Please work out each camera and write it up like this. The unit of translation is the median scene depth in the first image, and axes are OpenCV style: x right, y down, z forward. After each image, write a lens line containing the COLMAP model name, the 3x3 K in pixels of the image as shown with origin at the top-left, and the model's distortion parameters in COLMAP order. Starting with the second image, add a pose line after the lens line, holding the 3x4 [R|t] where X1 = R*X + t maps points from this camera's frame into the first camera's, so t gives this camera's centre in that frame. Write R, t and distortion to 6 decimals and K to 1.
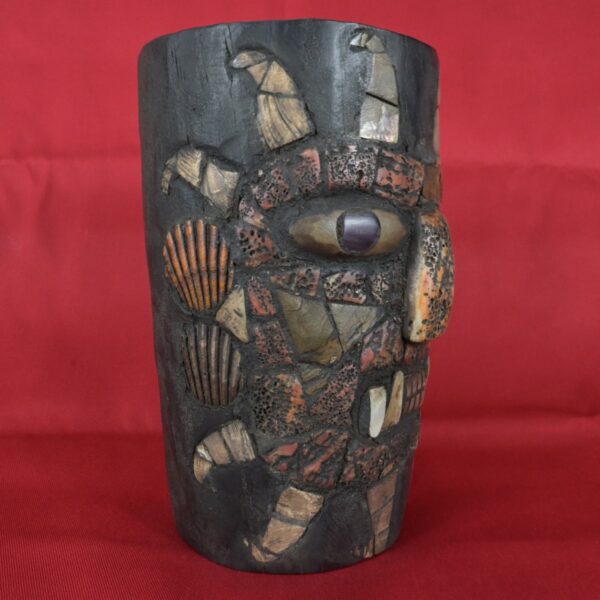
lens RADIAL K [[624.9, 0, 298.6], [0, 624.9, 294.3], [0, 0, 1]] dist [-0.013062, -0.017146]
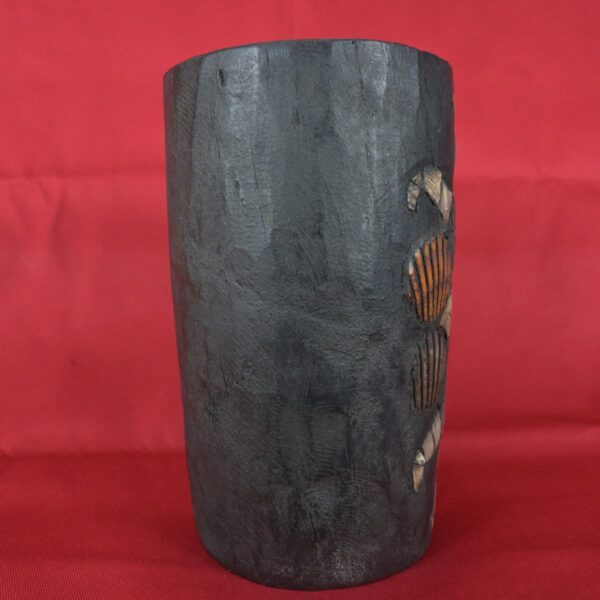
lens RADIAL K [[624.9, 0, 298.6], [0, 624.9, 294.3], [0, 0, 1]] dist [-0.013062, -0.017146]
pose [[0.109376, -0.124836, 0.986130, -1.228647], [0.145462, 0.983412, 0.108358, -0.166867], [-0.983299, 0.131593, 0.125721, 1.091784]]
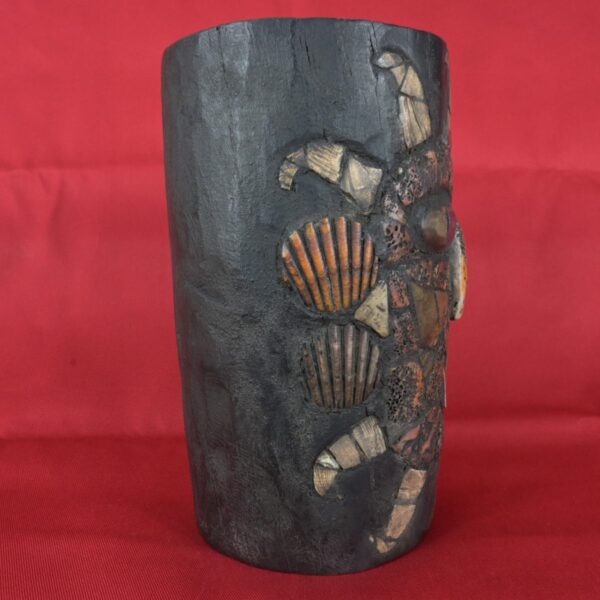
lens RADIAL K [[624.9, 0, 298.6], [0, 624.9, 294.3], [0, 0, 1]] dist [-0.013062, -0.017146]
pose [[0.766604, -0.087433, 0.636140, -0.814785], [0.102356, 0.994658, 0.013361, -0.019005], [-0.633910, 0.054870, 0.771458, 0.294607]]
